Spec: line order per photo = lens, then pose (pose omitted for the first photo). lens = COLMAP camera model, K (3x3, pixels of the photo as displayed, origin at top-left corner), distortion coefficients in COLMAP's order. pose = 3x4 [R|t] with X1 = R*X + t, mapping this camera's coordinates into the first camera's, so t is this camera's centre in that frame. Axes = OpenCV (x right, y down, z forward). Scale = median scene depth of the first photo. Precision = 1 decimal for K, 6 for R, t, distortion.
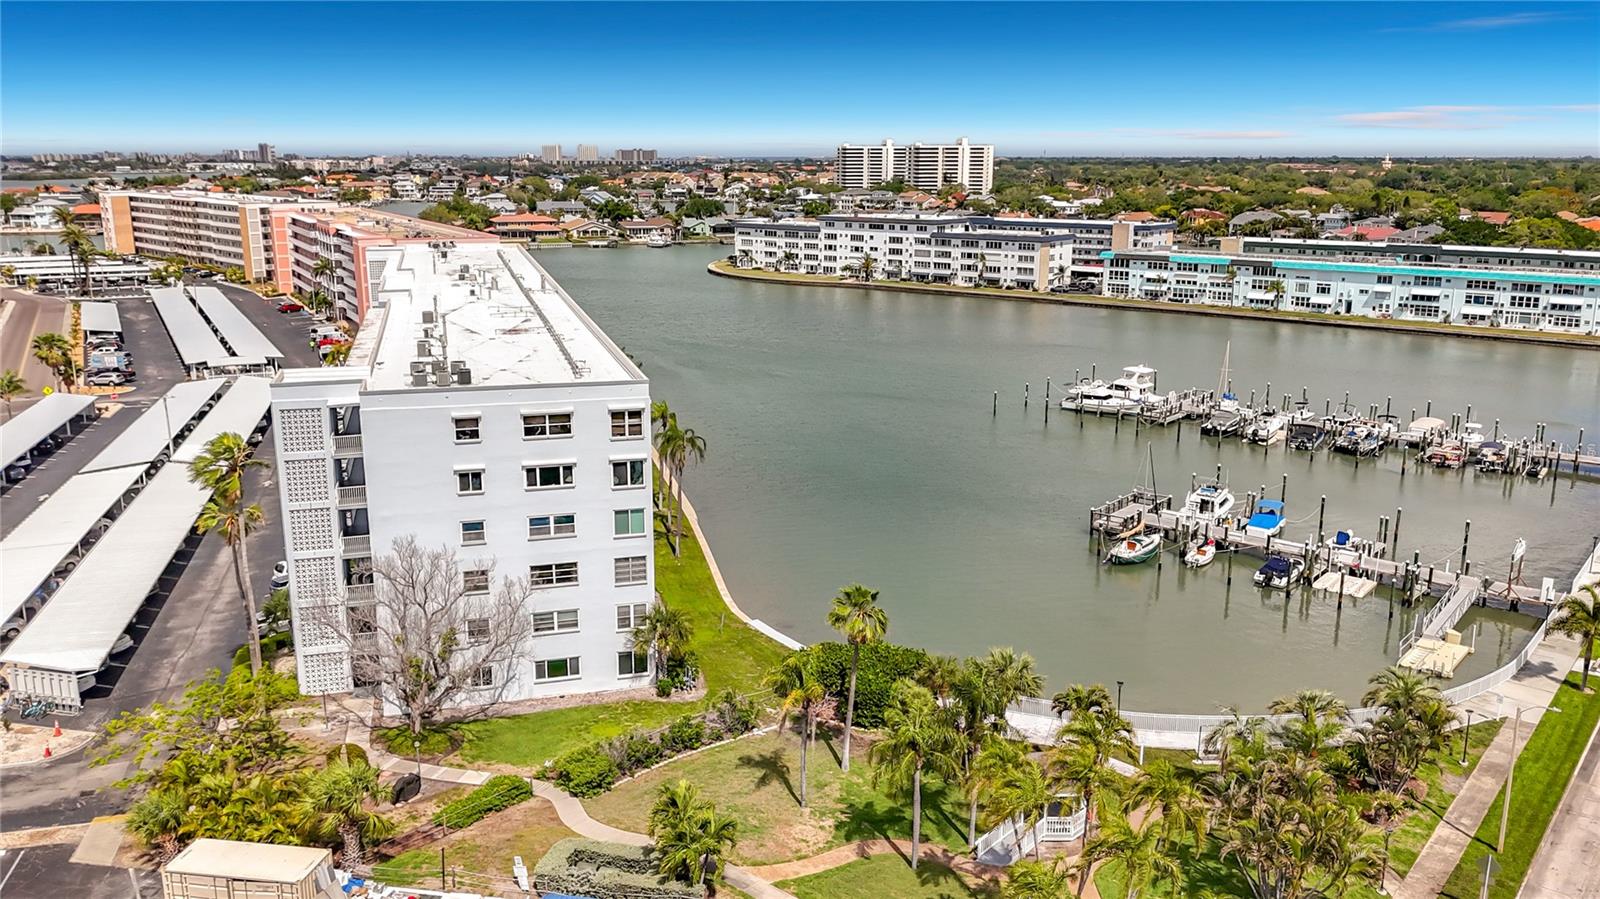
lens RADIAL K [[1231.2, 0, 802.7], [0, 1231.2, 445.9], [0, 0, 1]] dist [0.059768, -0.076928]
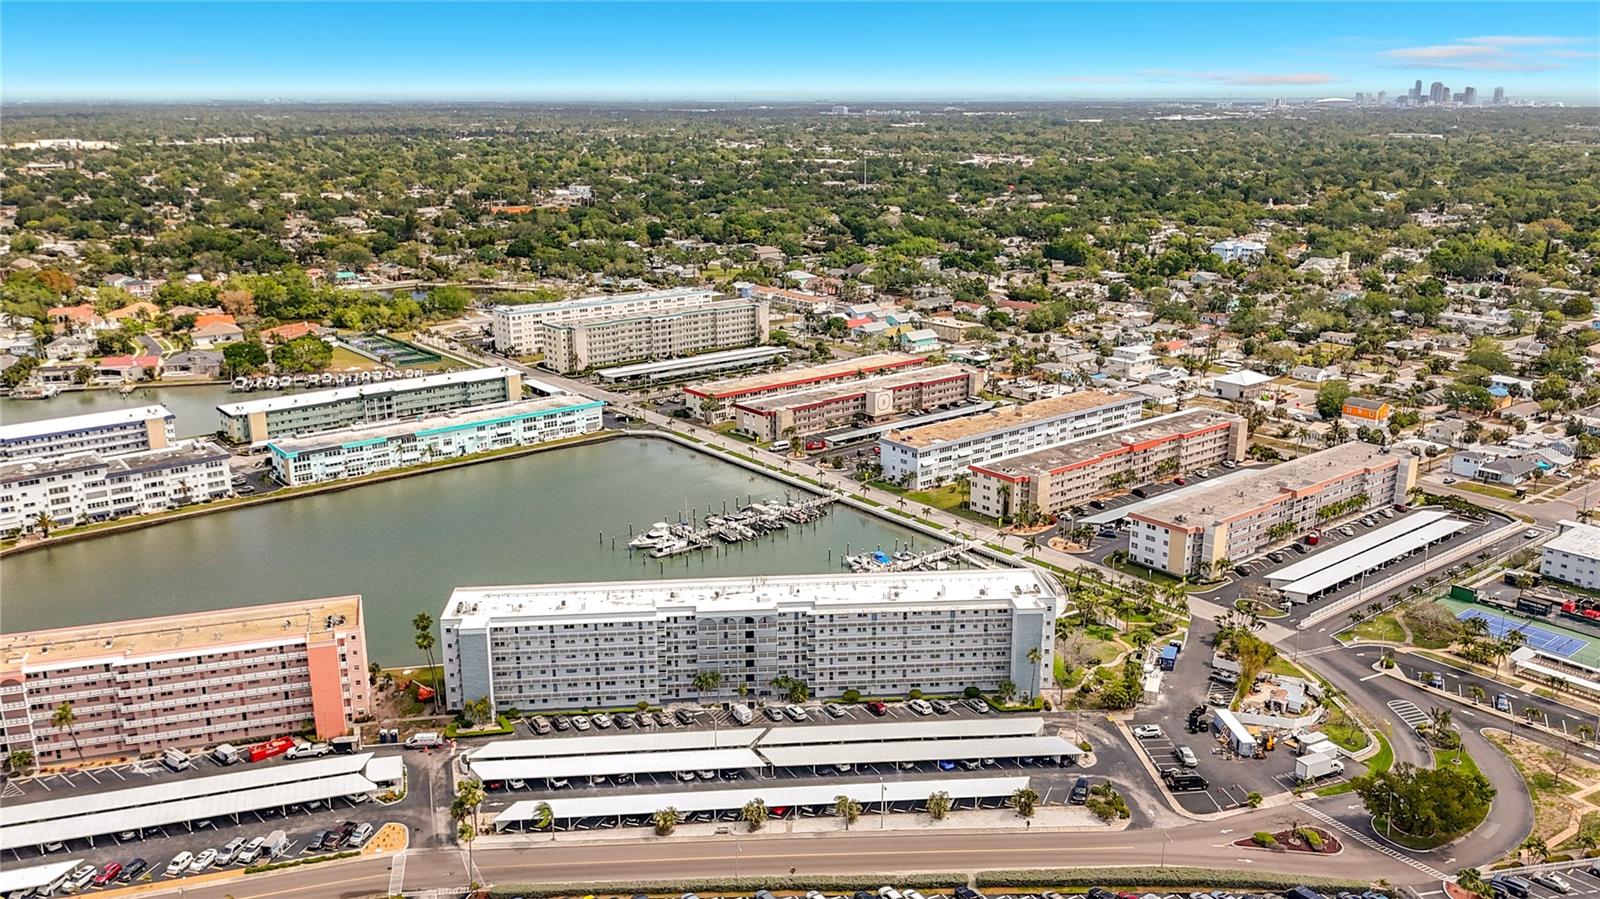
lens RADIAL K [[1271.9, 0, 800.2], [0, 1271.9, 449.4], [0, 0, 1]] dist [0.072604, -0.123797]
pose [[0.194569, -0.265975, 0.944140, -1.070870], [0.226387, 0.948725, 0.220613, -0.395847], [-0.954407, 0.170816, 0.244805, 0.206767]]
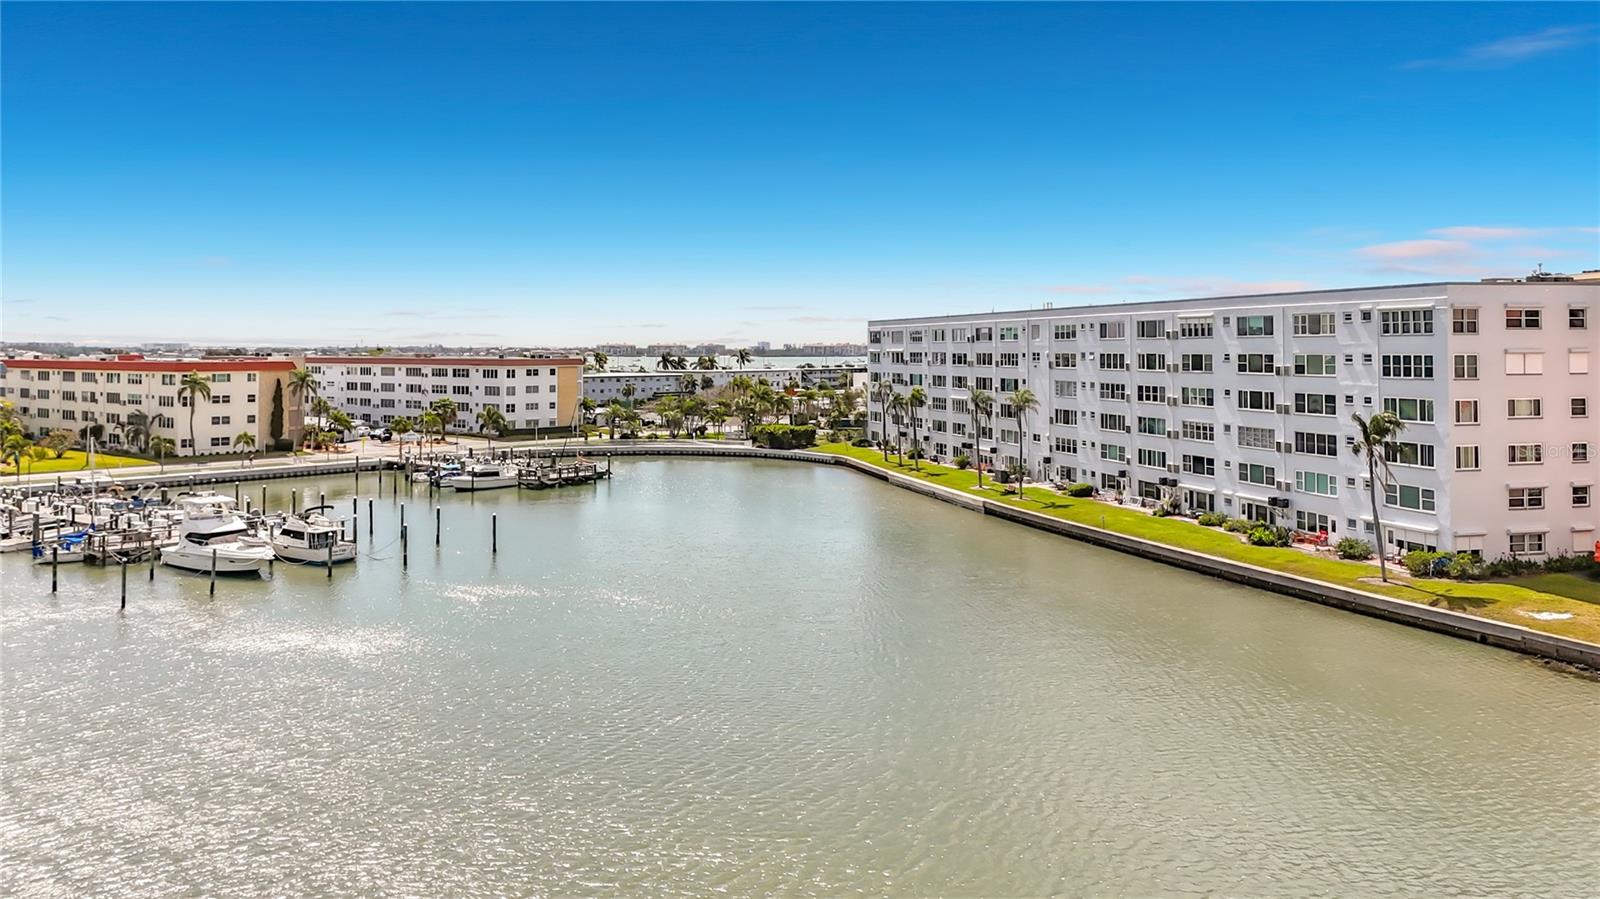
lens RADIAL K [[1279.9, 0, 805.8], [0, 1279.9, 318.3], [0, 0, 1]] dist [0.058006, -0.012073]
pose [[-0.999977, -0.000491, -0.006833, 0.006279], [-0.001888, 0.978551, 0.205994, -0.185526], [0.006585, 0.206002, -0.978529, 1.097637]]
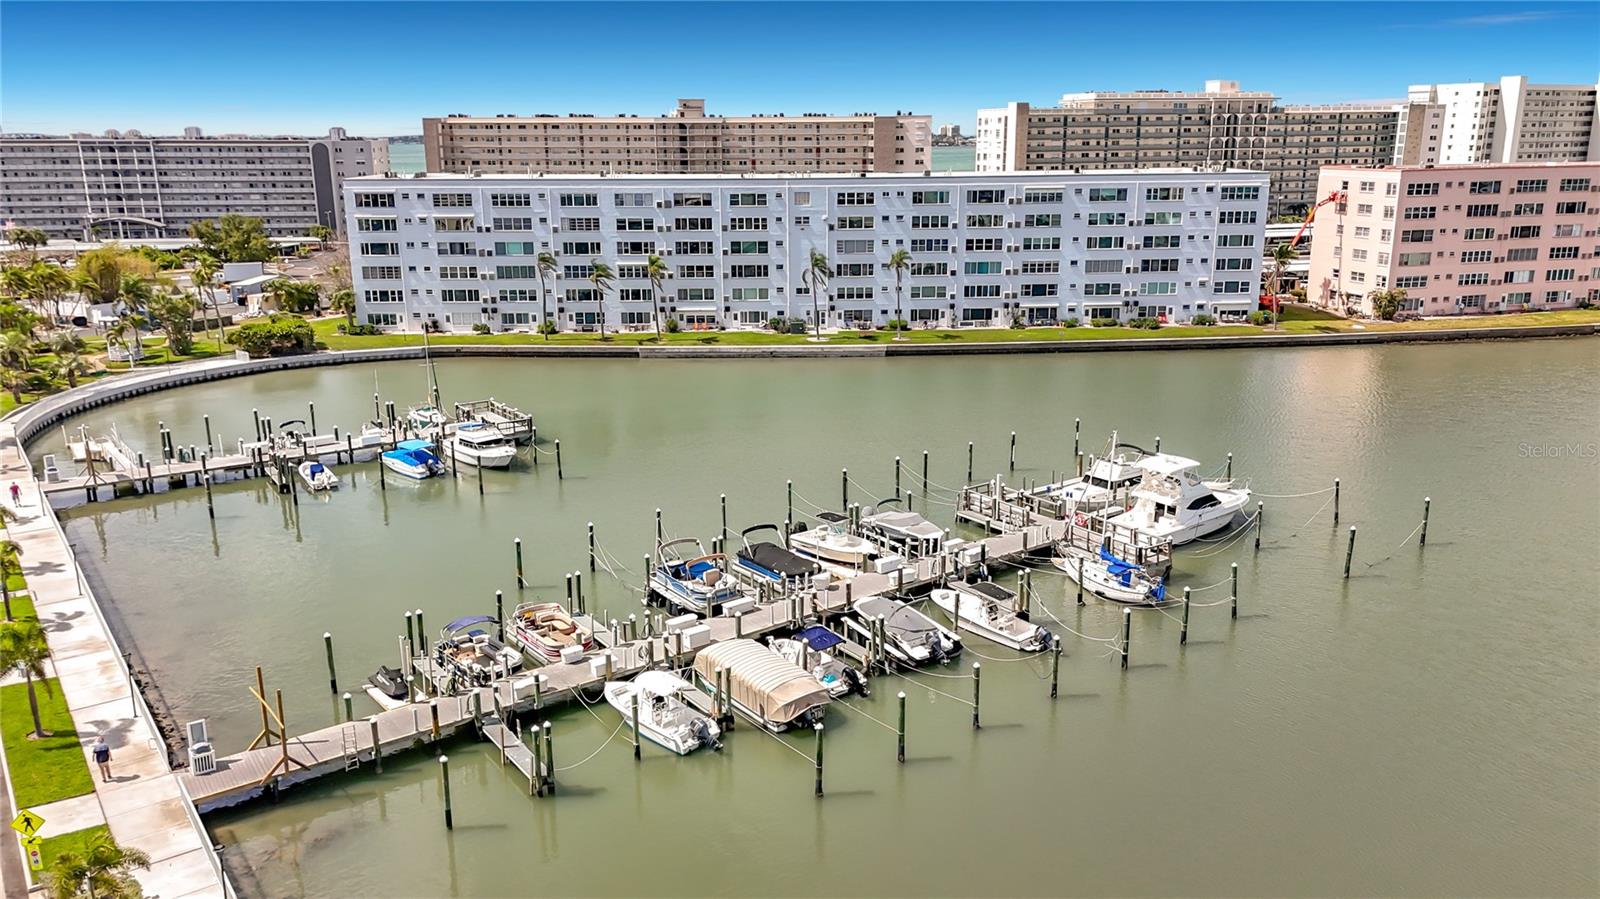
lens RADIAL K [[1201.1, 0, 802.8], [0, 1201.1, 463.1], [0, 0, 1]] dist [0.083879, -0.106601]
pose [[-0.242916, 0.258237, -0.935043, 0.529048], [-0.216193, 0.925259, 0.311700, -0.127208], [0.945649, 0.277866, -0.168931, 0.668338]]
